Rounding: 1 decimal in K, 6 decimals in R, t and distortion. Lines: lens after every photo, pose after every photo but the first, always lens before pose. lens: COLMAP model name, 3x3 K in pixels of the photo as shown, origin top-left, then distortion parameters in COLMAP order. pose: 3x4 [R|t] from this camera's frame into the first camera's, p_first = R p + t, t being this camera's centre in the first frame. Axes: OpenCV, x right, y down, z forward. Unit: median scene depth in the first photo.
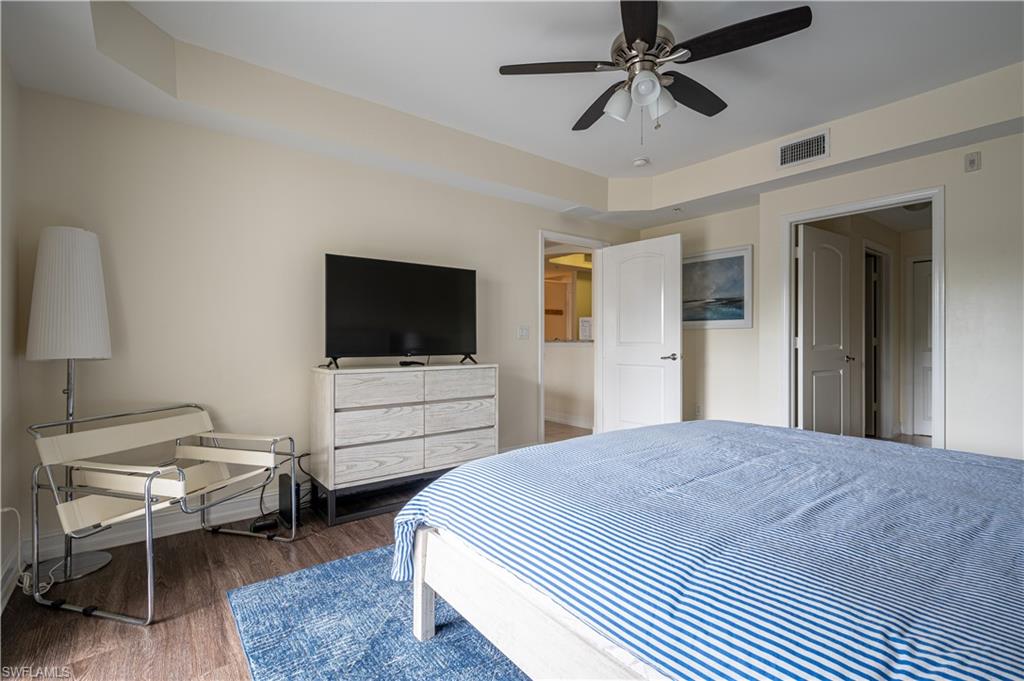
lens RADIAL K [[463.7, 0, 511.7], [0, 463.7, 343.3], [0, 0, 1]] dist [-0.021355, -0.000876]
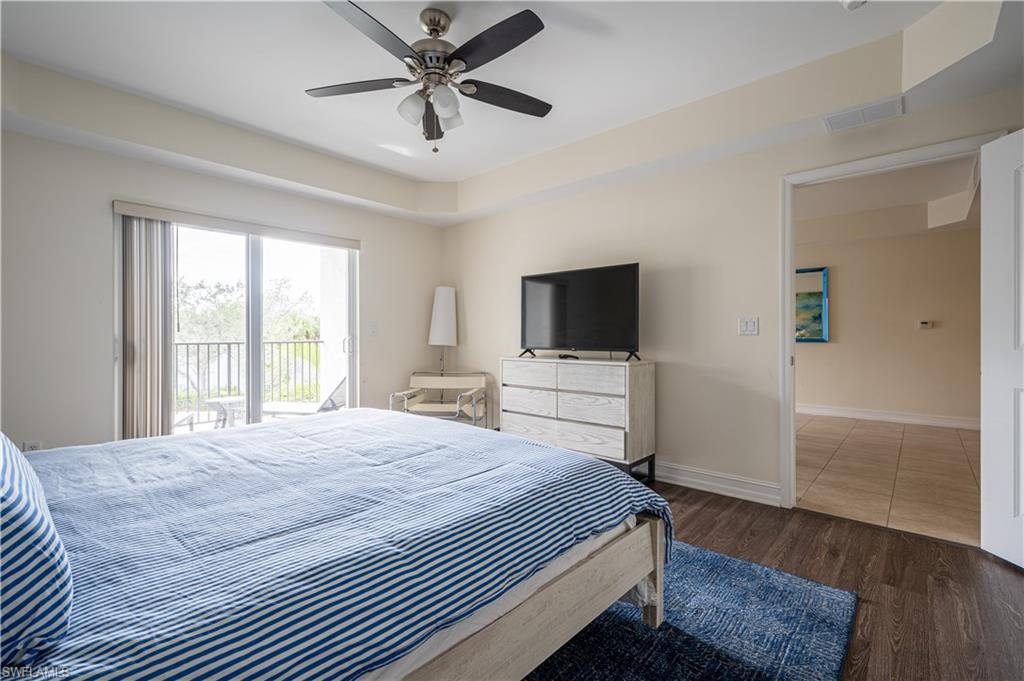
lens RADIAL K [[463.7, 0, 512.3], [0, 463.7, 337.5], [0, 0, 1]] dist [-0.021355, -0.000876]
pose [[0.181088, 0.004443, -0.983457, 0.885705], [-0.008672, 0.999958, 0.002921, -0.006886], [0.983429, 0.008000, 0.181119, 0.635061]]
